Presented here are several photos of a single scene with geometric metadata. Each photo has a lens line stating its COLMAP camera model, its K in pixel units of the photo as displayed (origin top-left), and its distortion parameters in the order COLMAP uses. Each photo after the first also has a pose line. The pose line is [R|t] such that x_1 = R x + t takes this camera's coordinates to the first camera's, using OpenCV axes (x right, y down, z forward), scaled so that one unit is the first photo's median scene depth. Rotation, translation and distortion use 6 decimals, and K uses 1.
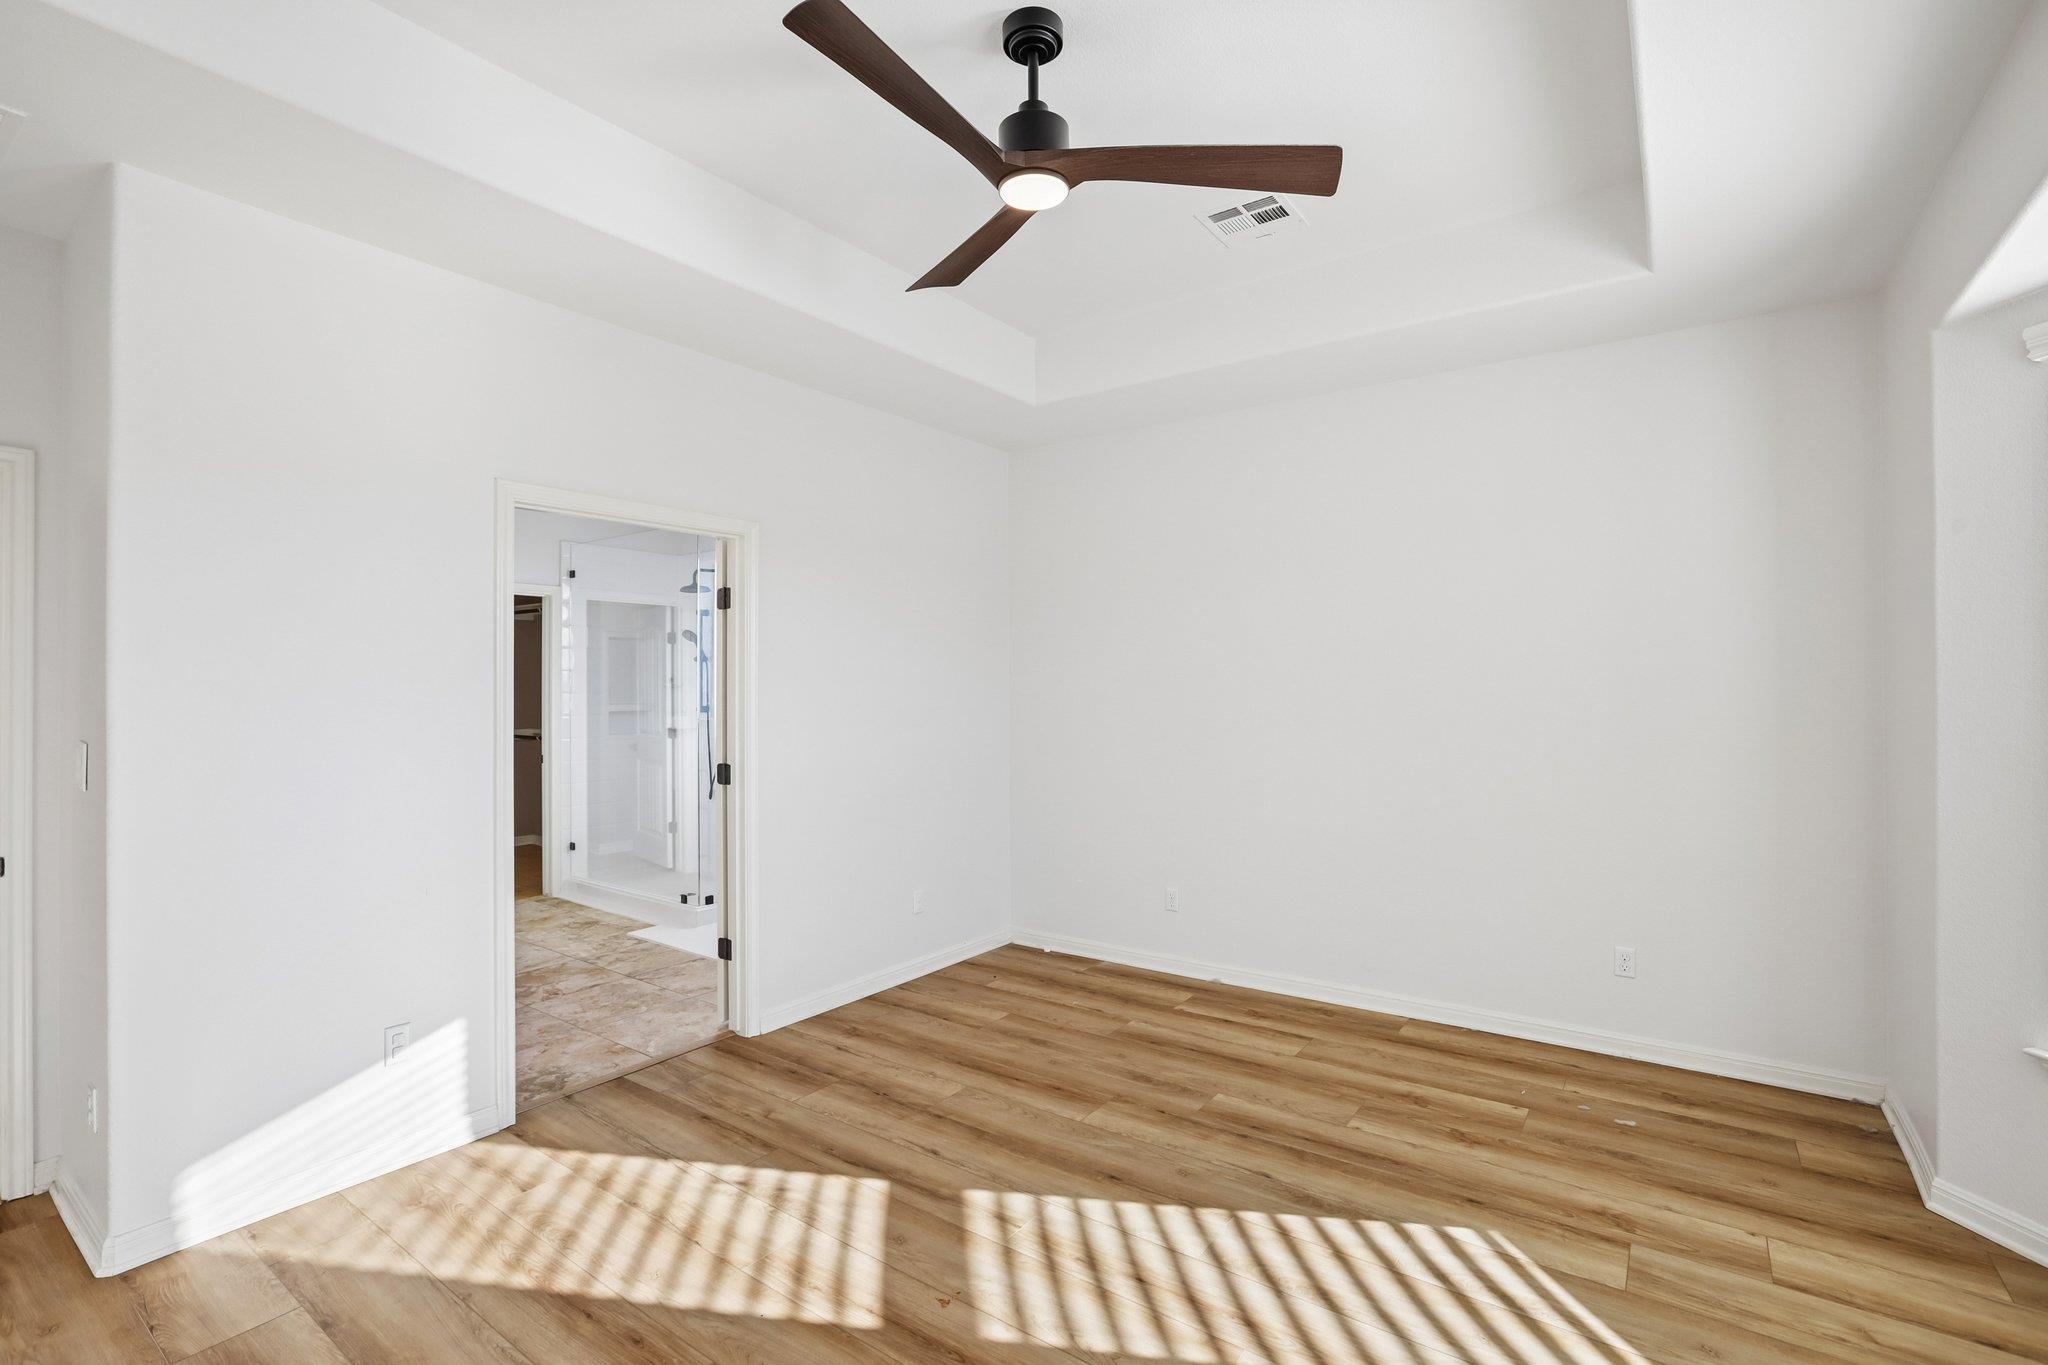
lens RADIAL K [[927.9, 0, 1026.0], [0, 927.9, 684.5], [0, 0, 1]] dist [-0.003674, -0.000043]
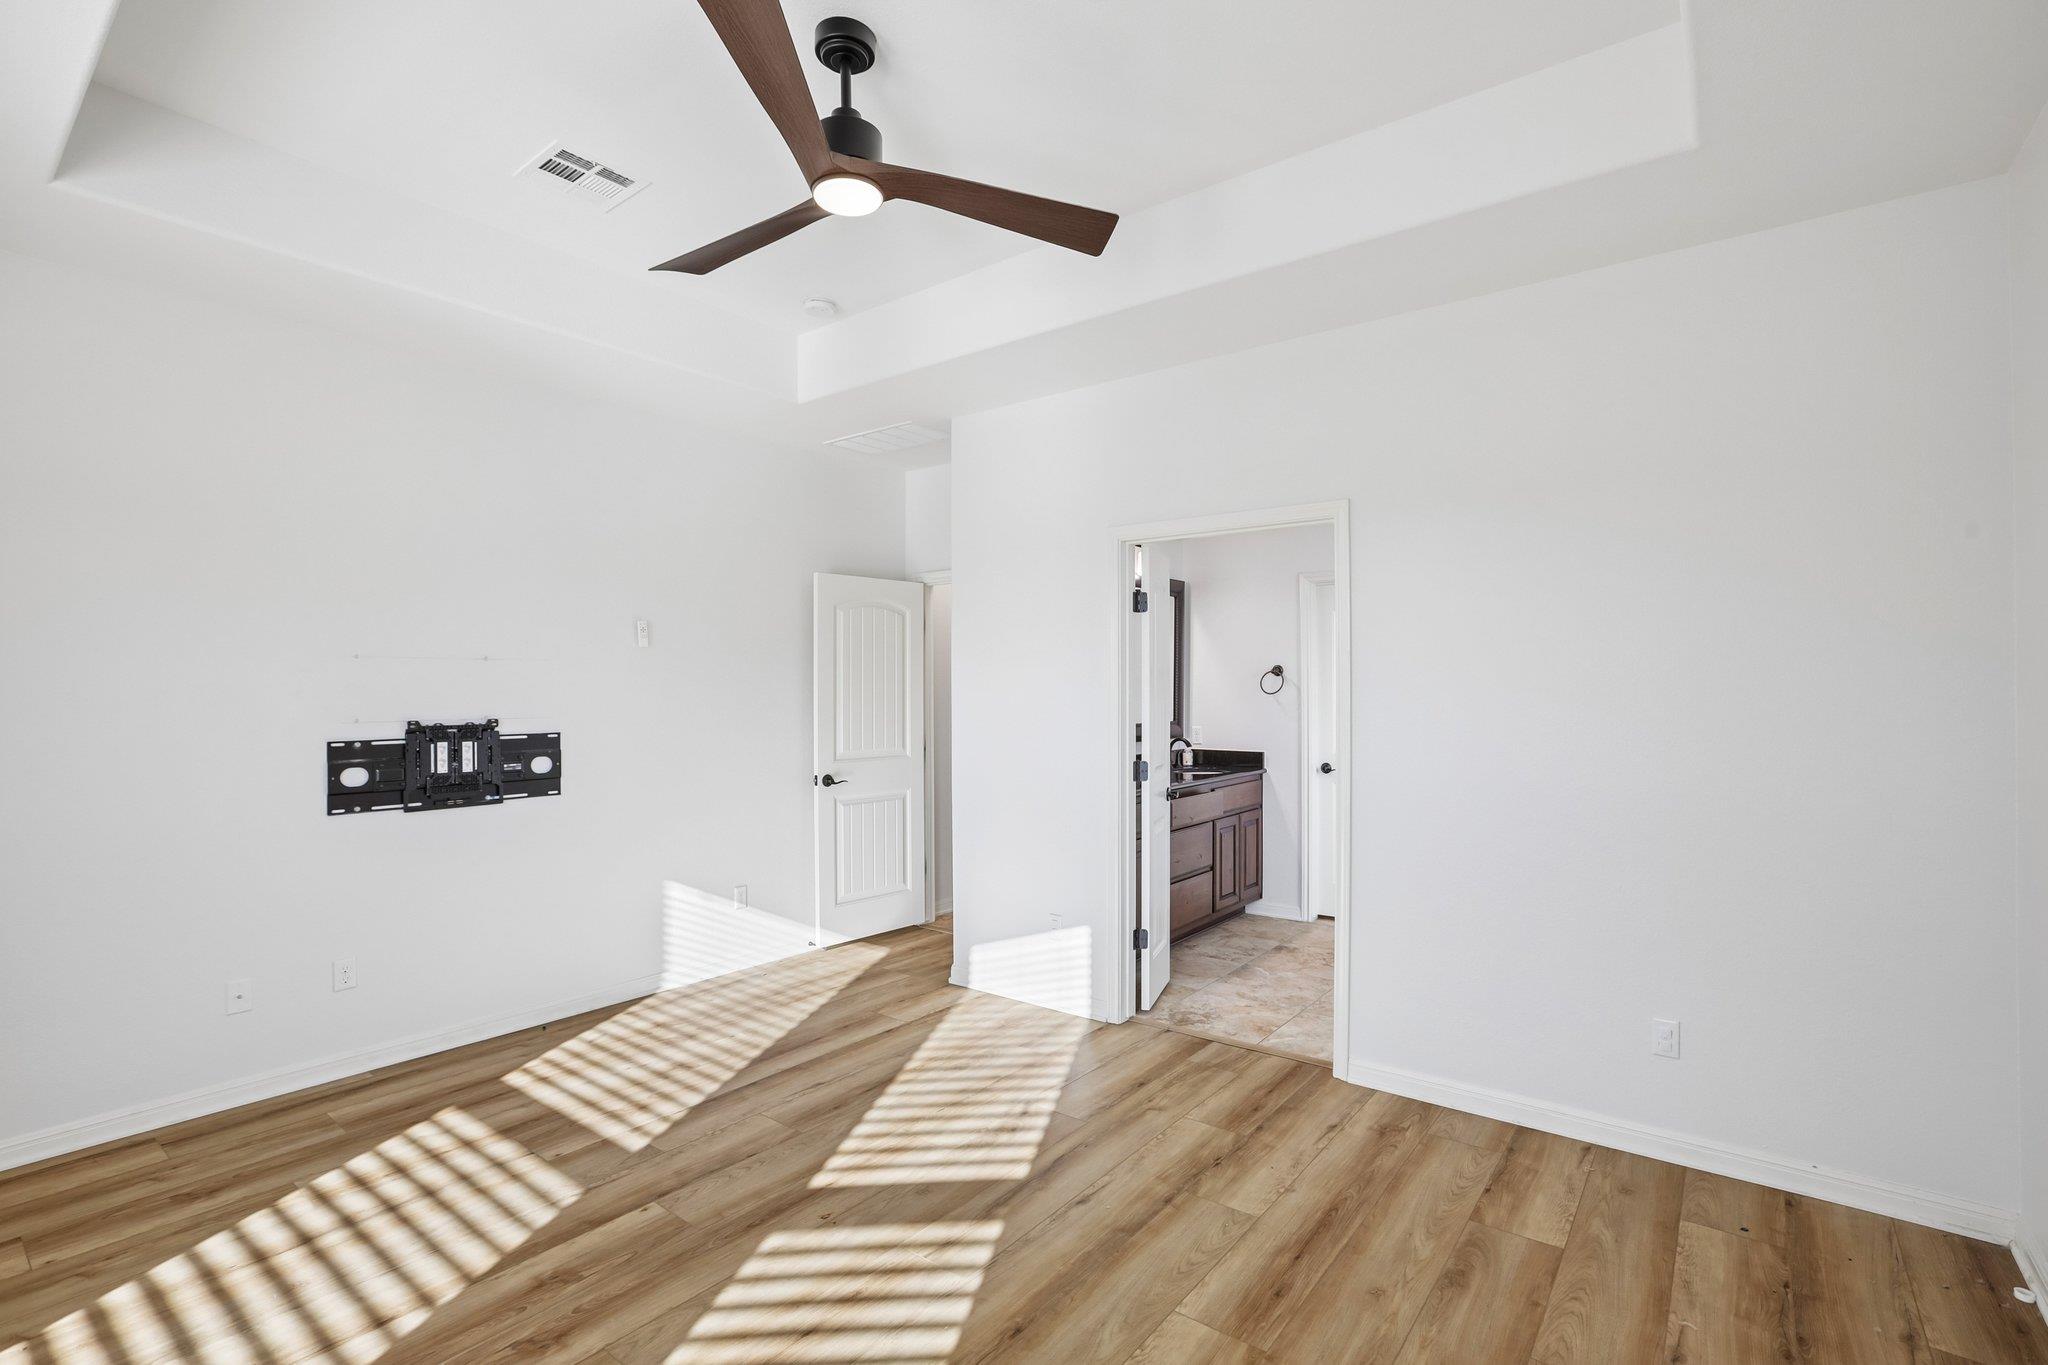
lens RADIAL K [[927.9, 0, 1030.6], [0, 927.9, 684.5], [0, 0, 1]] dist [-0.003674, -0.000043]
pose [[-0.027095, -0.005709, -0.999617, 0.939203], [0.008911, 0.999943, -0.005952, 0.002868], [0.999593, -0.009069, -0.027042, 1.123889]]
